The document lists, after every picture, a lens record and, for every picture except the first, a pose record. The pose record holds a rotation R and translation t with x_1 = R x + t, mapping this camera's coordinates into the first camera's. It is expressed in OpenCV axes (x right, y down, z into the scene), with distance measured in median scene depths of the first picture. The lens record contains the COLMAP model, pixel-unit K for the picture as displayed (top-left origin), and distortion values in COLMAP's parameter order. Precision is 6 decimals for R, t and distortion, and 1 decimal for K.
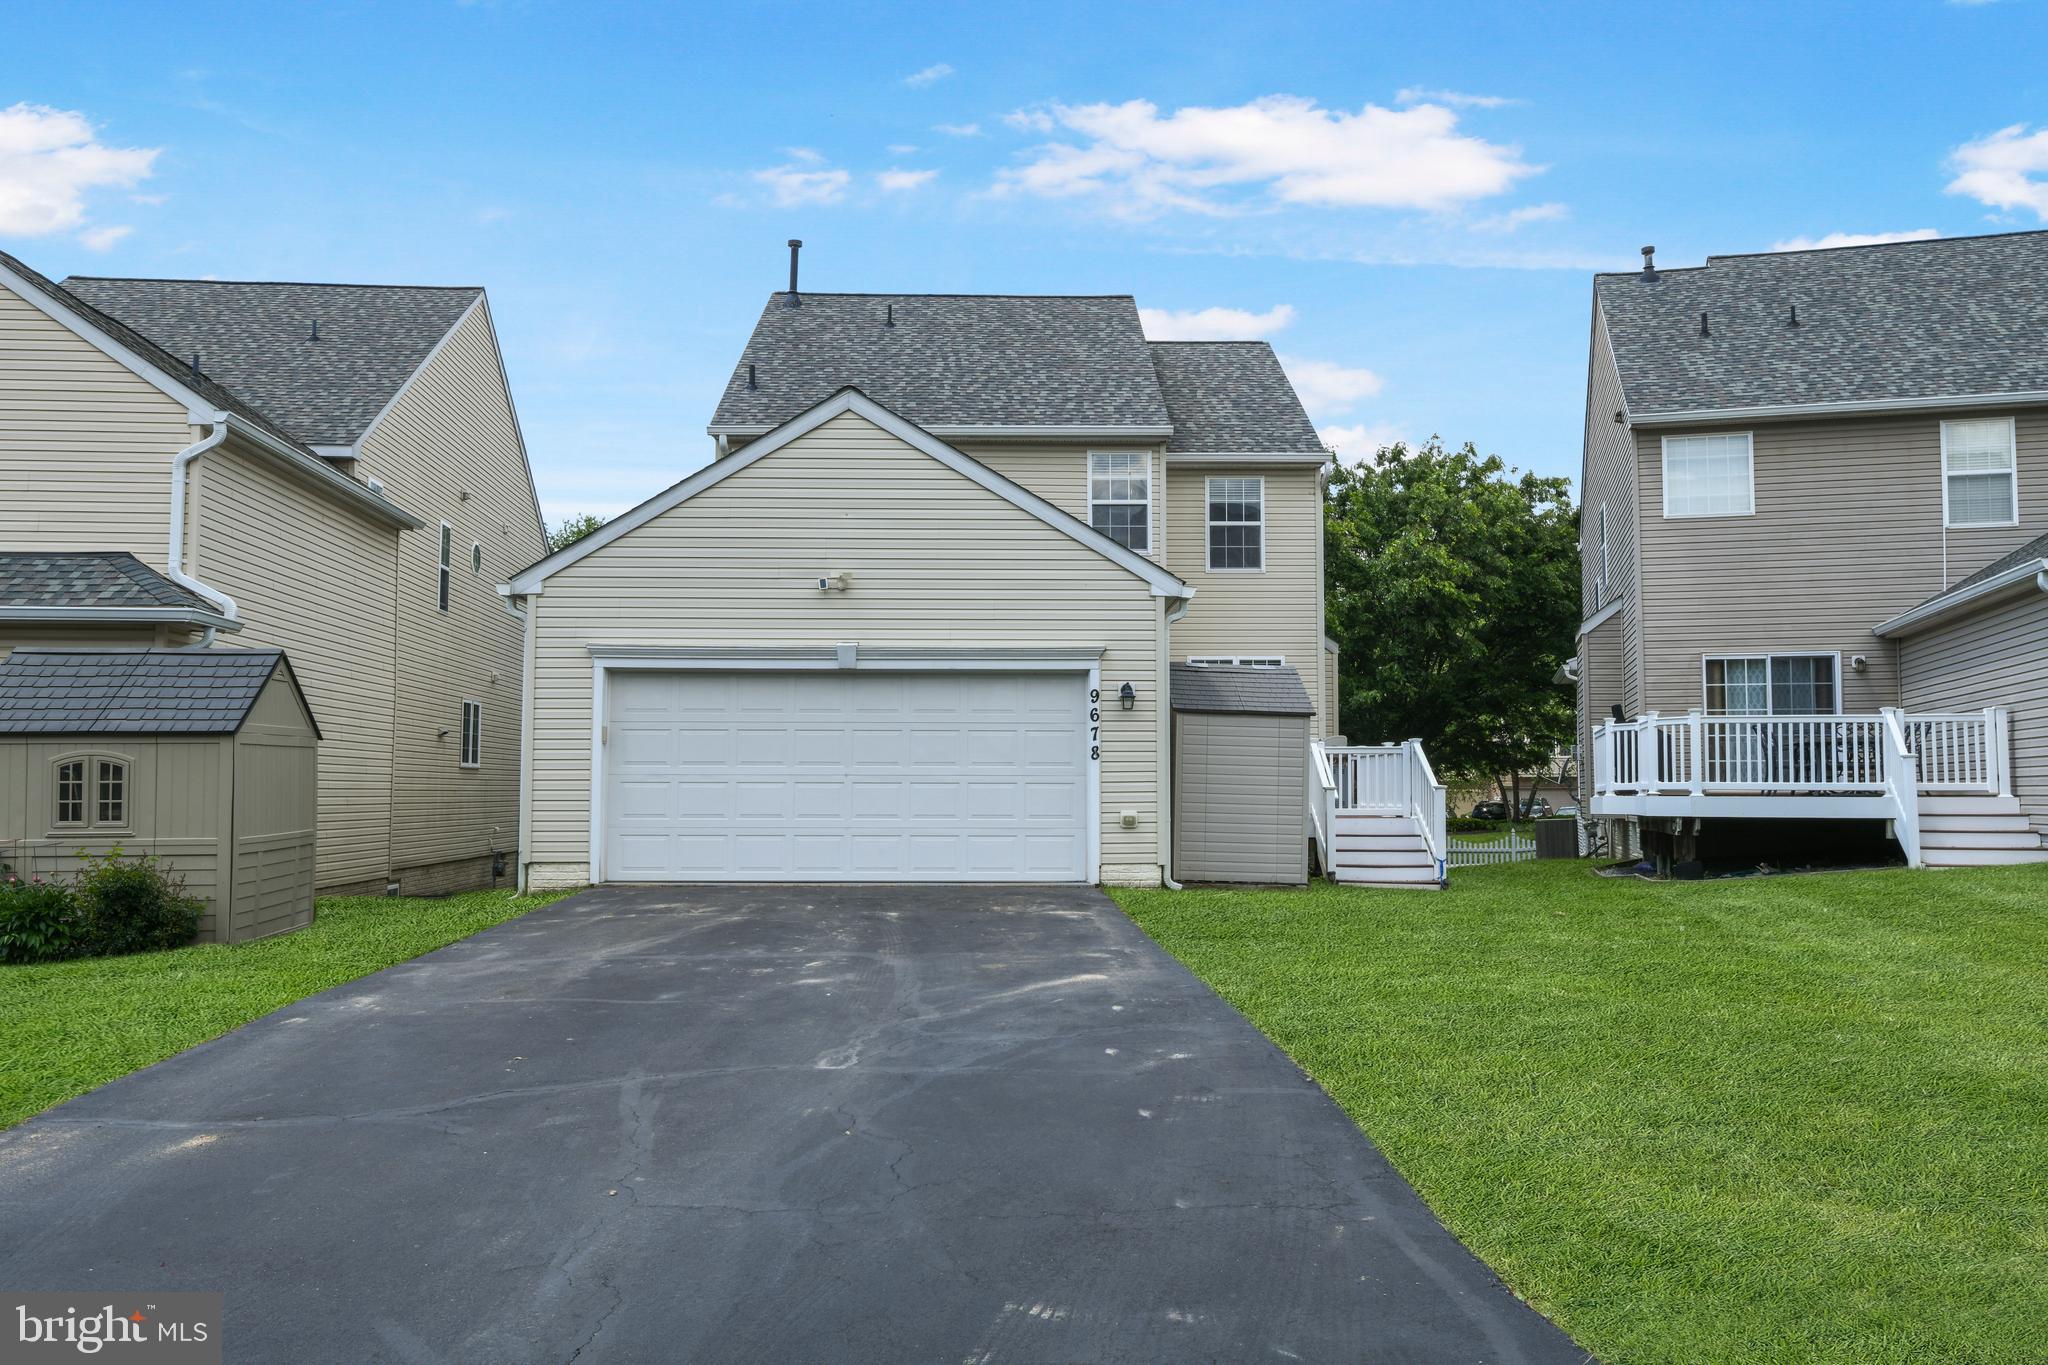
lens RADIAL K [[1571.2, 0, 1024.4], [0, 1571.2, 670.0], [0, 0, 1]] dist [0.047992, 0.001022]
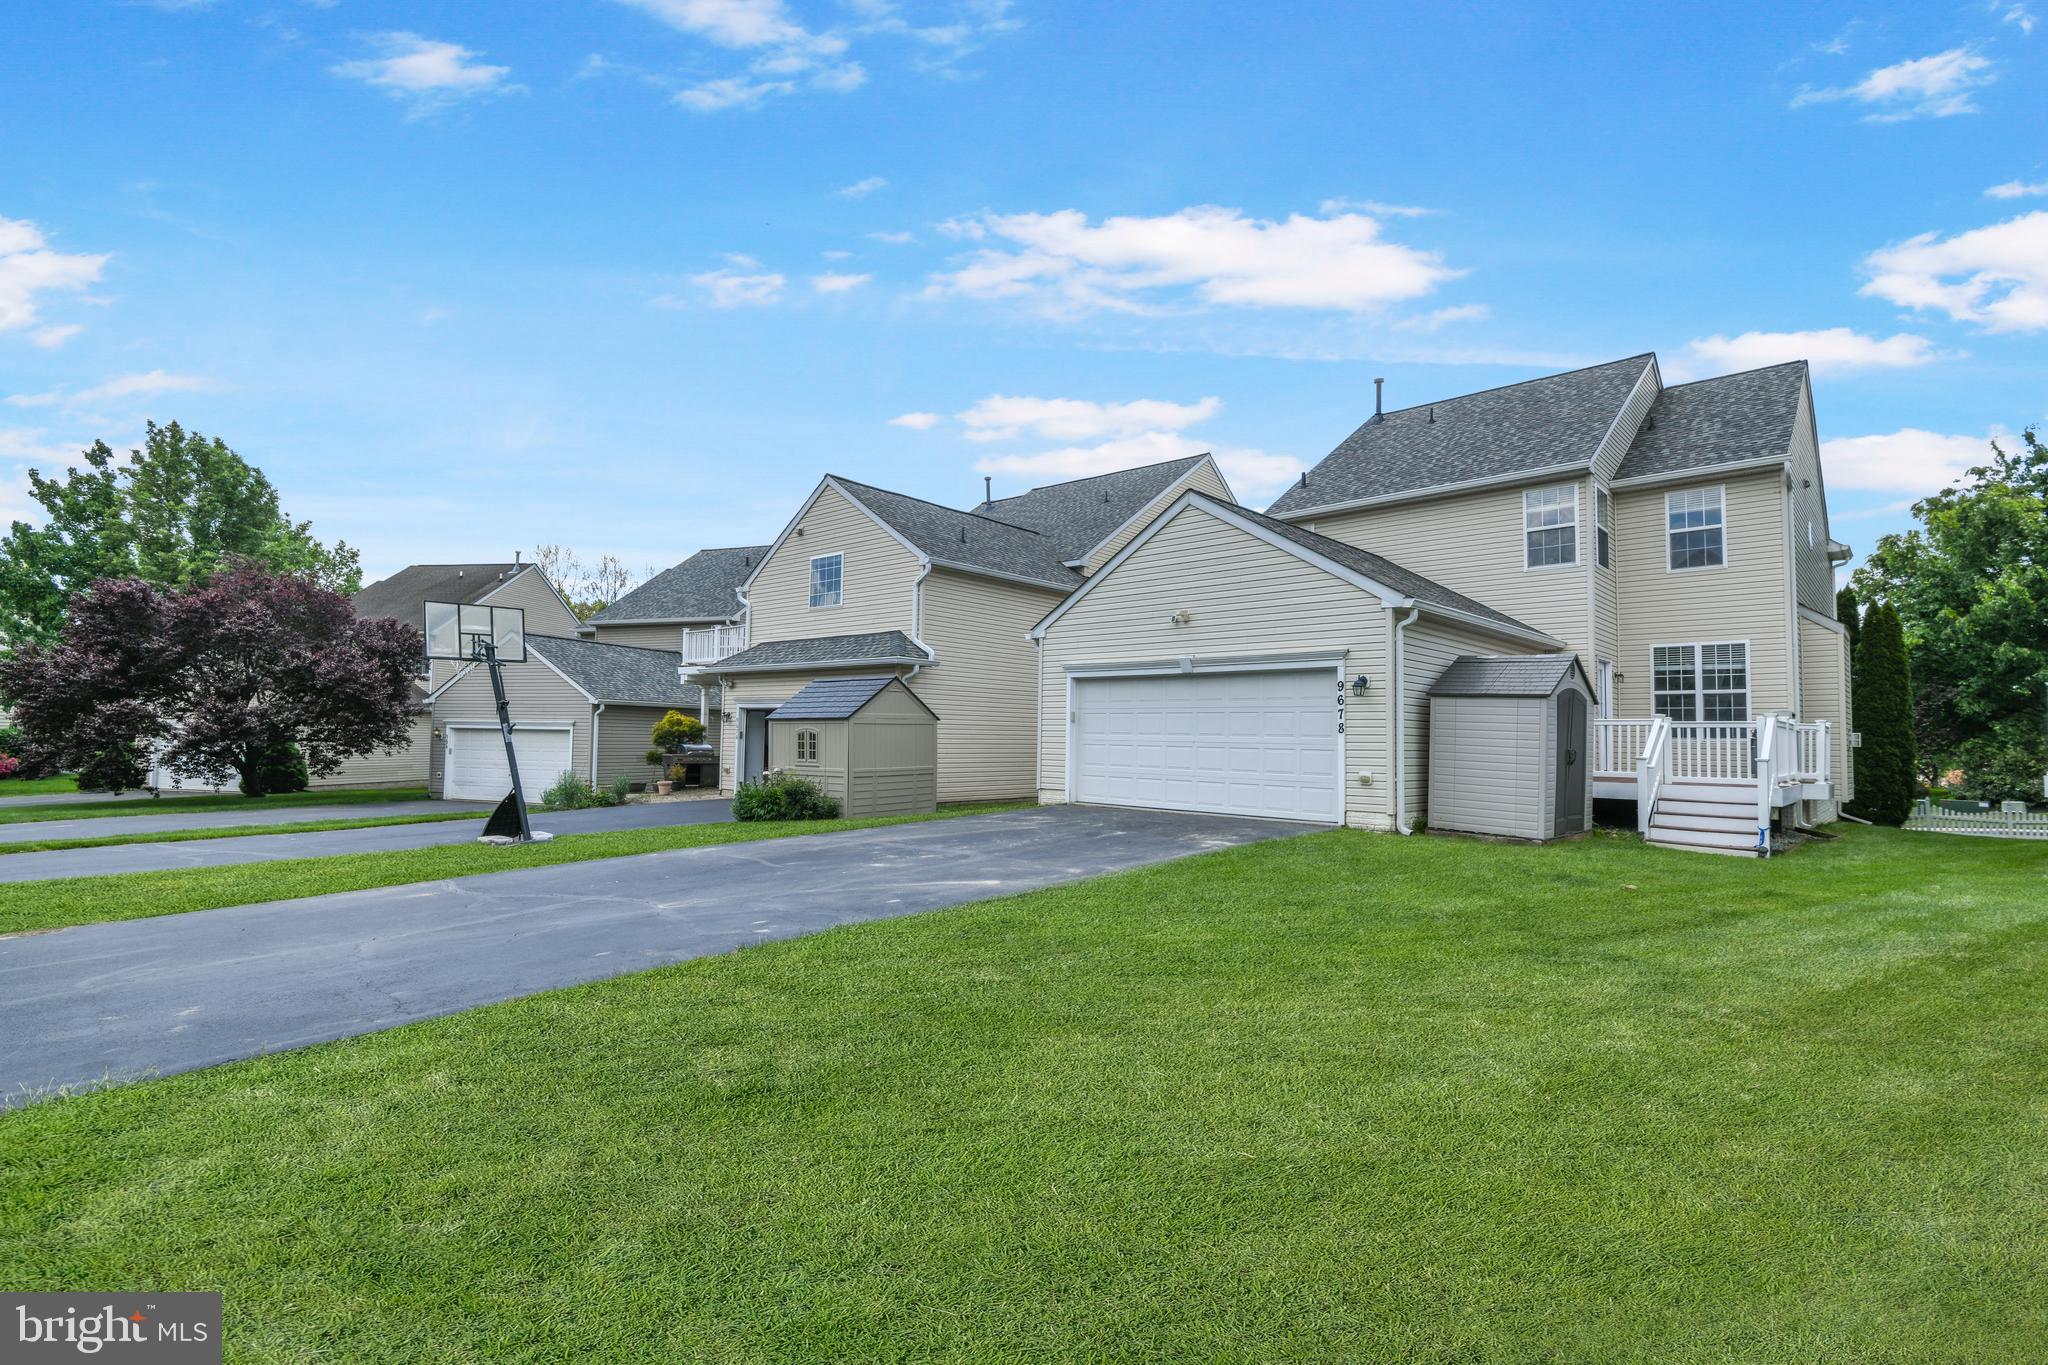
lens RADIAL K [[938.9, 0, 1024.0], [0, 938.9, 682.5], [0, 0, 1]] dist [0.030367, -0.000215]
pose [[0.722185, -0.031666, -0.690975, 0.403703], [0.039558, 0.999207, -0.004446, 0.006341], [0.690568, -0.024123, 0.722865, 0.225508]]
